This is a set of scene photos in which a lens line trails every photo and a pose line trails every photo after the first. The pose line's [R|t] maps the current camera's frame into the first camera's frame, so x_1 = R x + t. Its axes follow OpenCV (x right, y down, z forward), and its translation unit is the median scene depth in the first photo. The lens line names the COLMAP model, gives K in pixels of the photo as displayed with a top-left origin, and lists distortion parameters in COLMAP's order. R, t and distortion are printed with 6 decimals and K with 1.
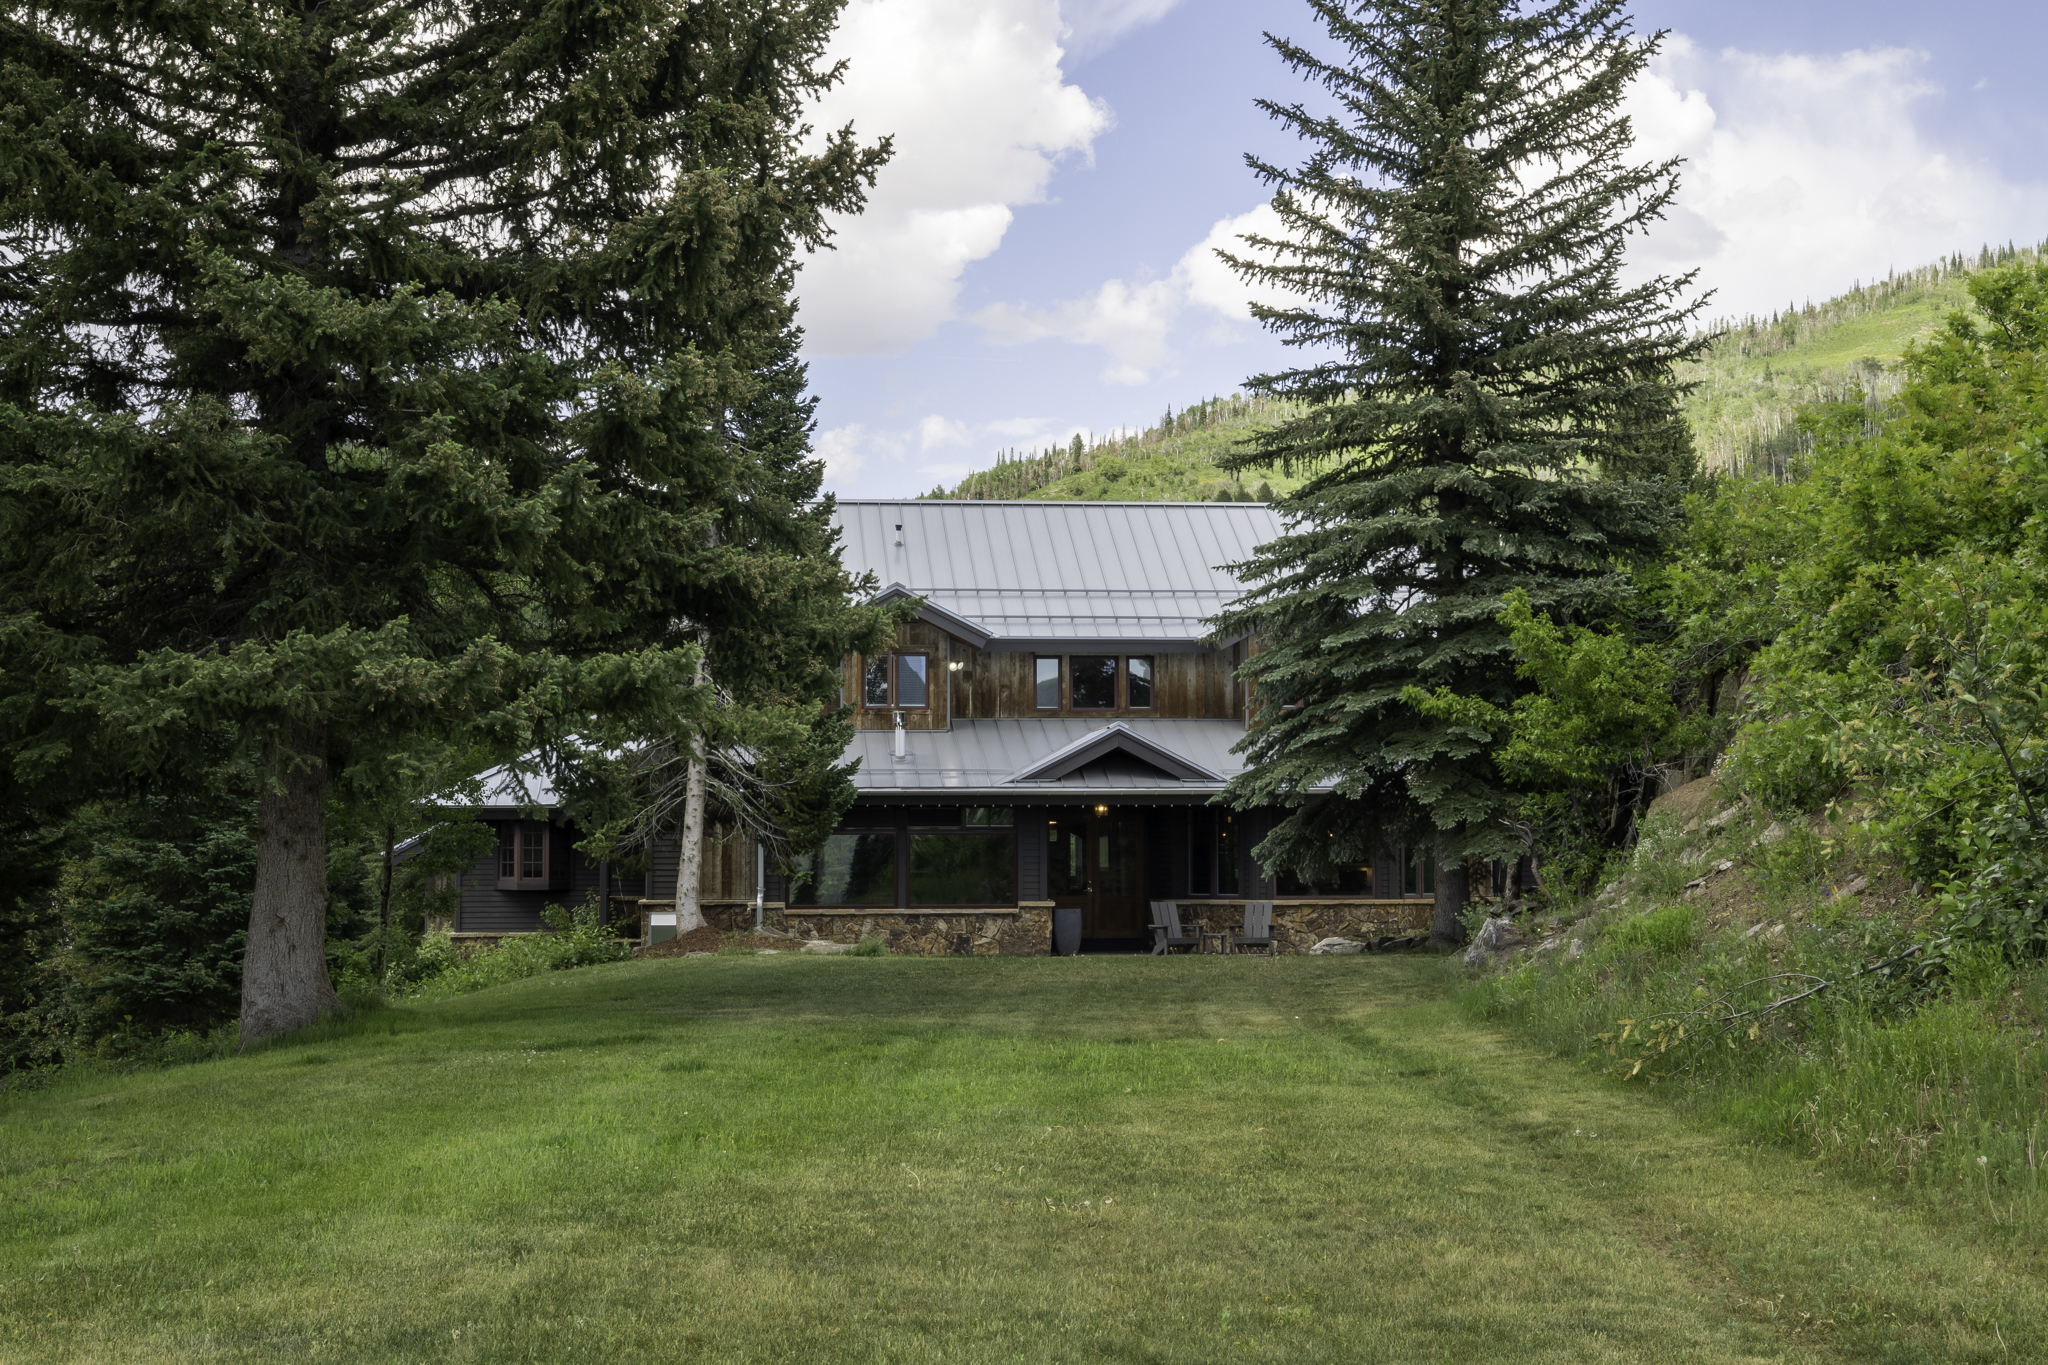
lens RADIAL K [[3008.5, 0, 1024.3], [0, 3008.5, 682.5], [0, 0, 1]] dist [0.019423, 0.000000]
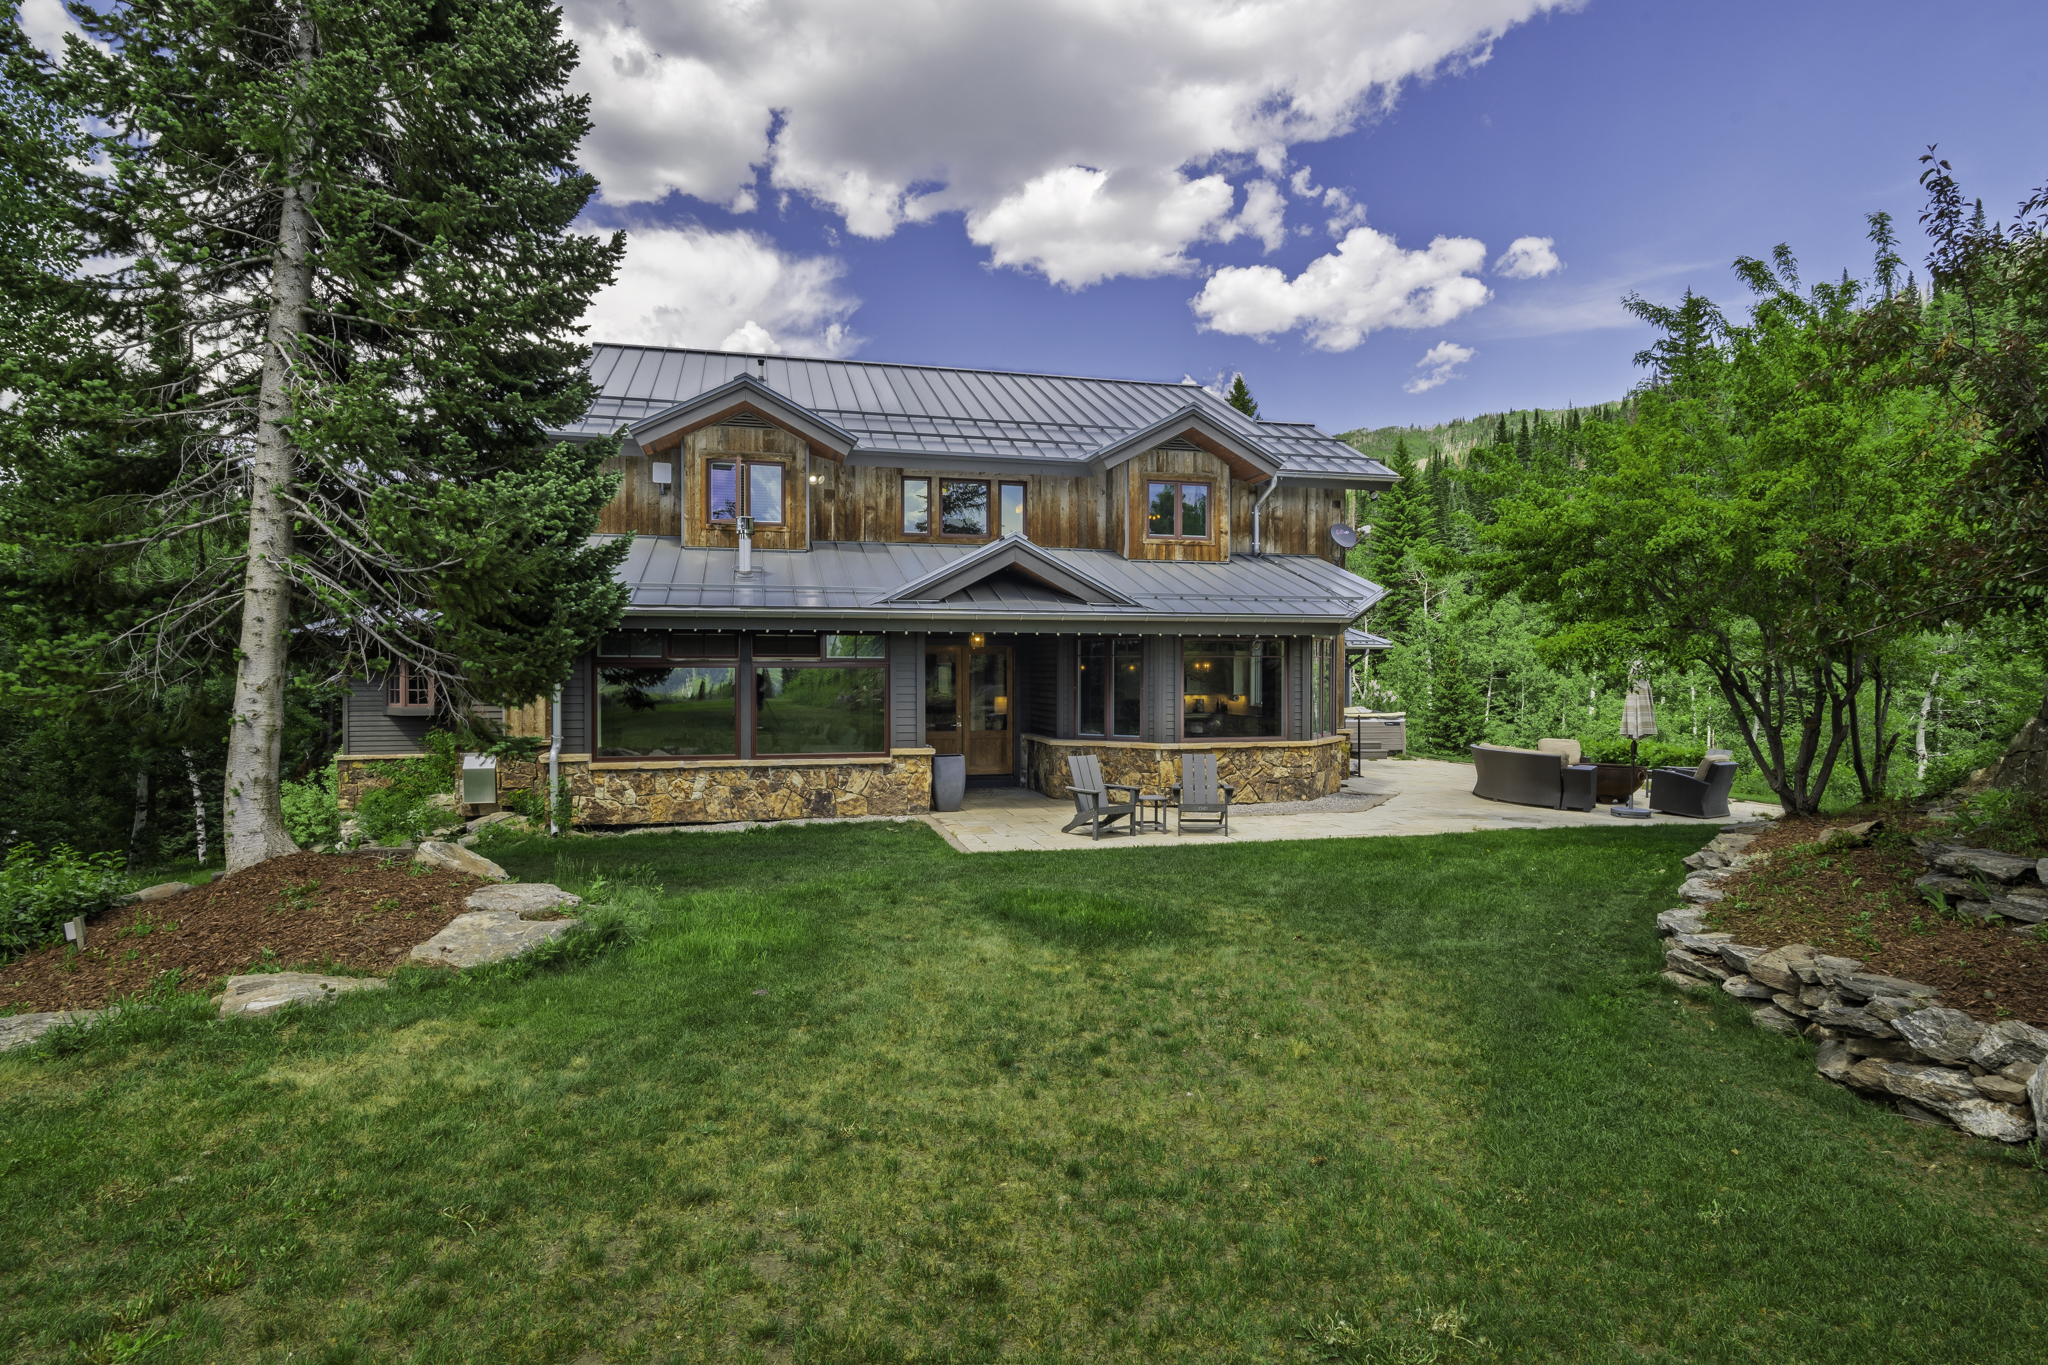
lens RADIAL K [[1128.2, 0, 1031.9], [0, 1128.2, 681.6], [0, 0, 1]] dist [-0.002976, 0.000788]
pose [[0.988175, 0.001969, 0.153315, -0.011216], [-0.012338, 0.997696, 0.066709, 0.033058], [-0.152831, -0.067812, 0.985923, 0.688120]]
